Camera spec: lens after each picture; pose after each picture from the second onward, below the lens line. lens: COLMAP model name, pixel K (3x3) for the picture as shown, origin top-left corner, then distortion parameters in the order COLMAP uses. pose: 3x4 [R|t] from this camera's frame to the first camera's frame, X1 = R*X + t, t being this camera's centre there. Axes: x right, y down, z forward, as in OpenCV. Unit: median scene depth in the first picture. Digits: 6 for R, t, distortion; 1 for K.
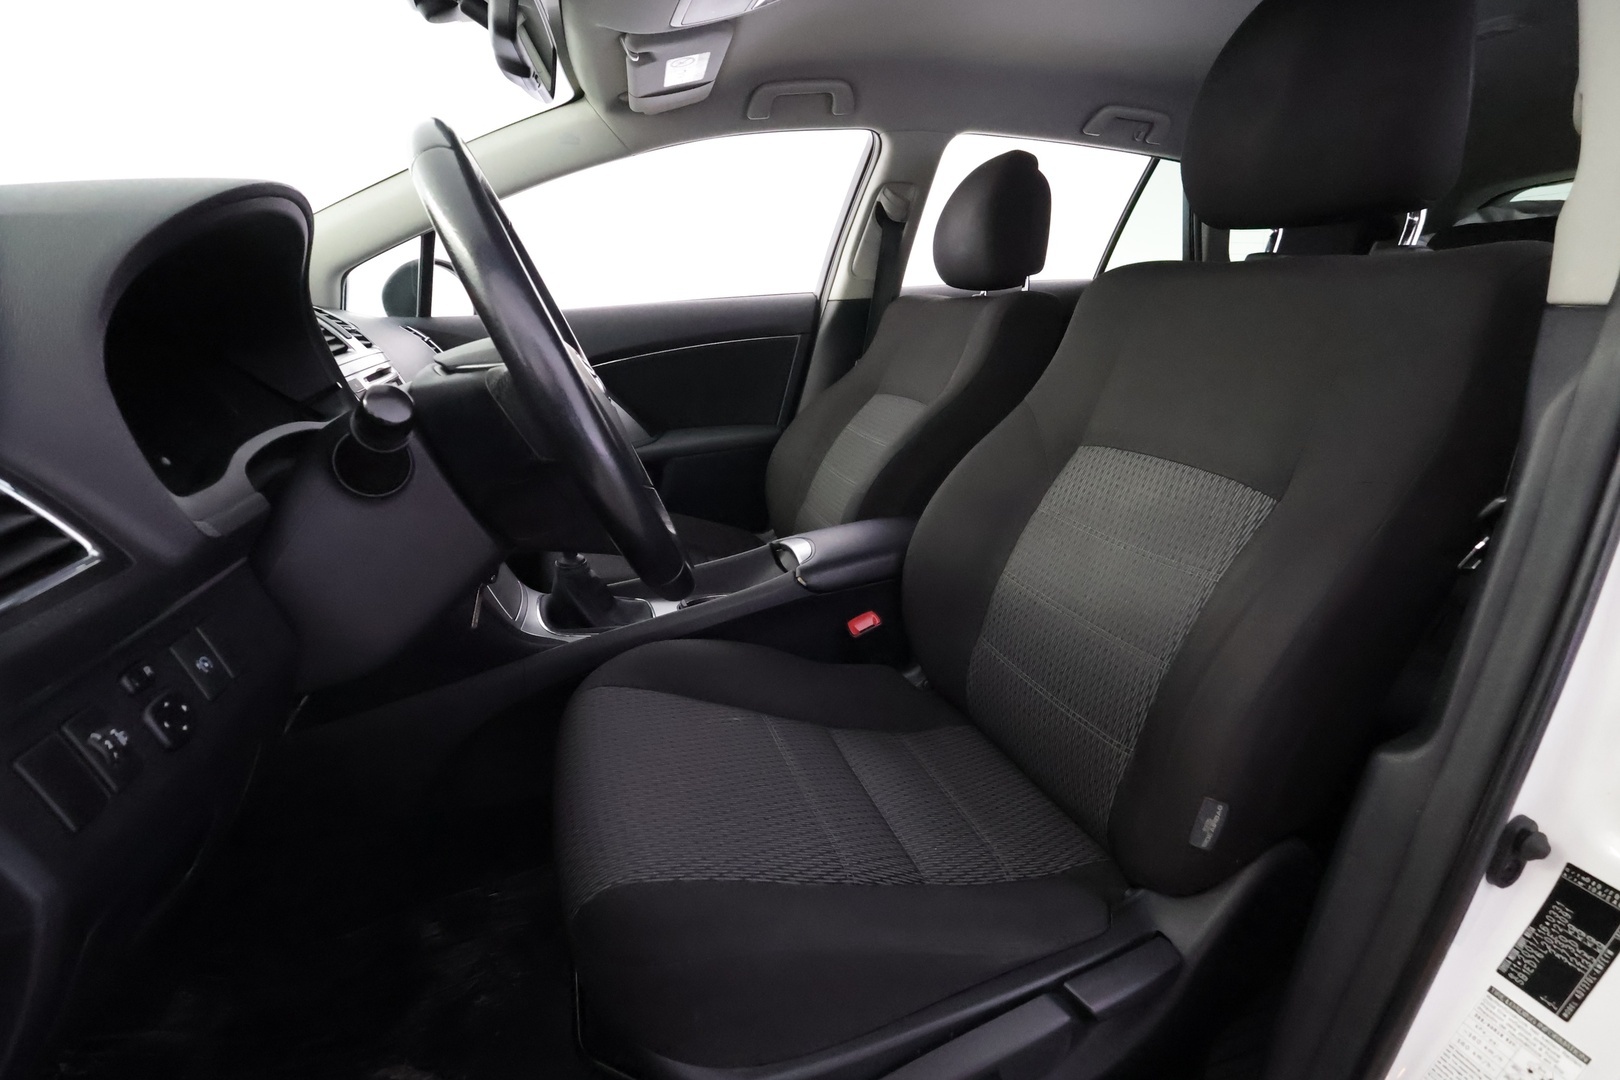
lens RADIAL K [[756.2, 0, 810.0], [0, 756.2, 540.0], [0, 0, 1]] dist [-0.000250, 0.000897]
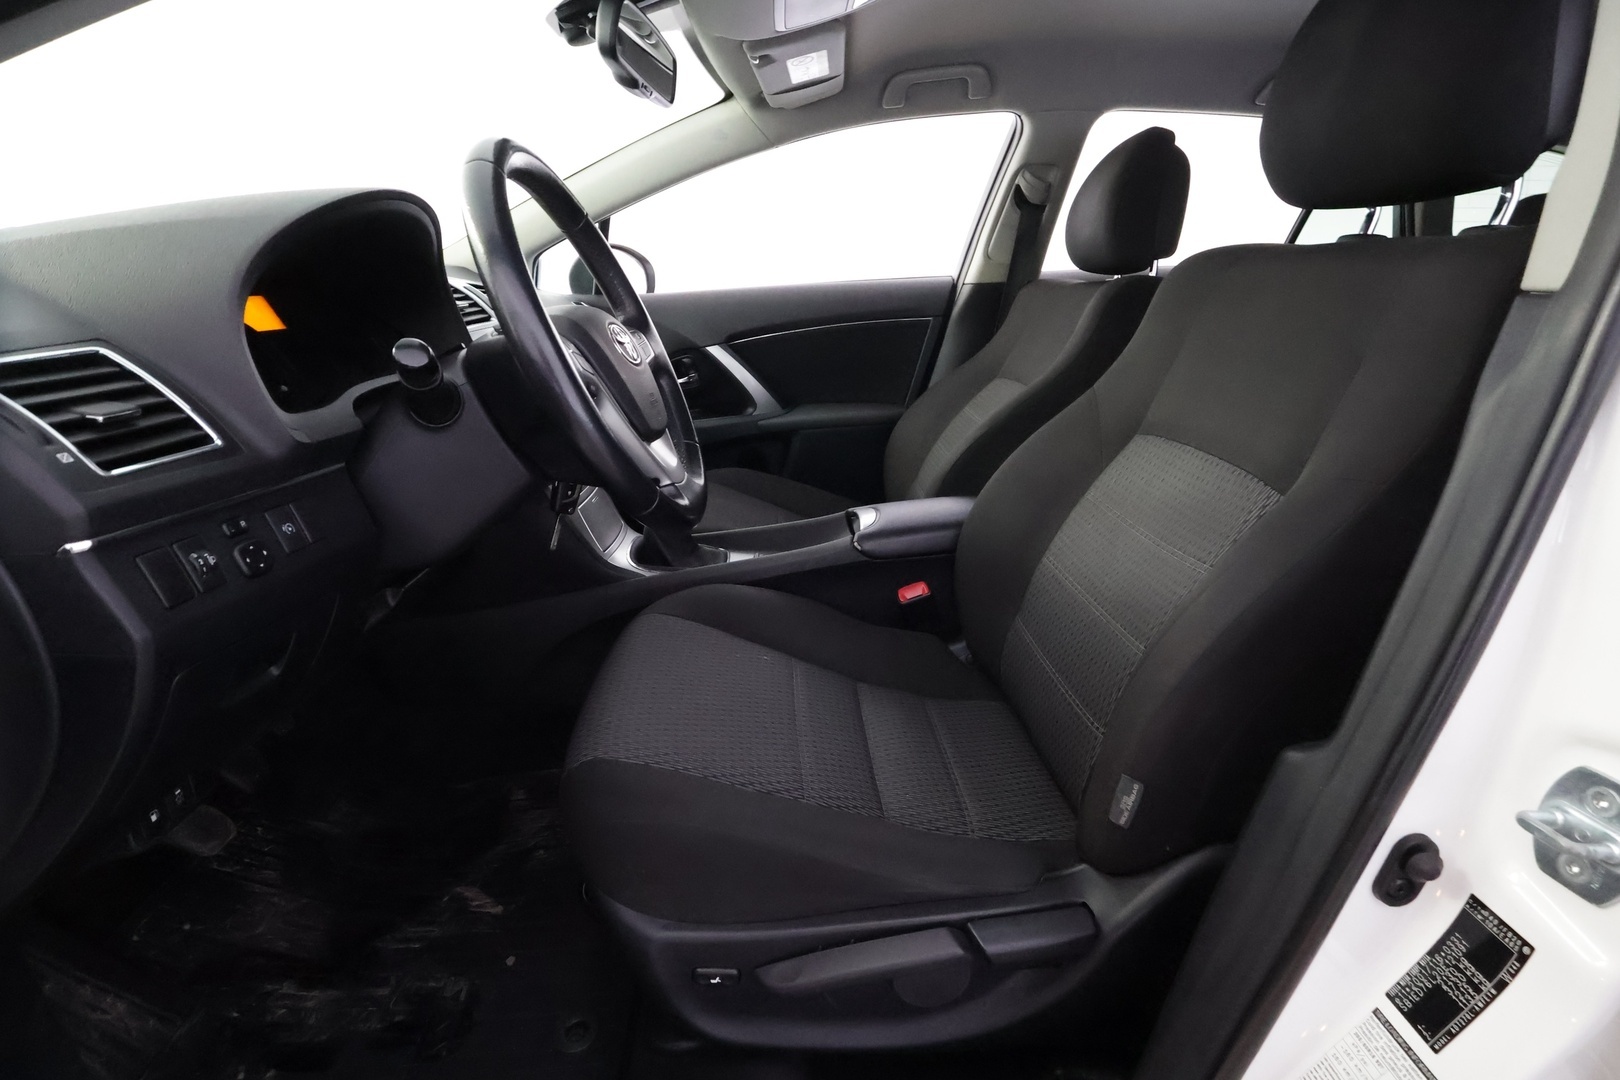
lens RADIAL K [[756.2, 0, 810.0], [0, 756.2, 540.0], [0, 0, 1]] dist [-0.000250, 0.000897]
pose [[0.961241, 0.096735, -0.258181, 0.247559], [-0.091669, 0.995287, 0.031618, 0.022430], [0.260023, -0.006726, 0.965579, -0.065196]]
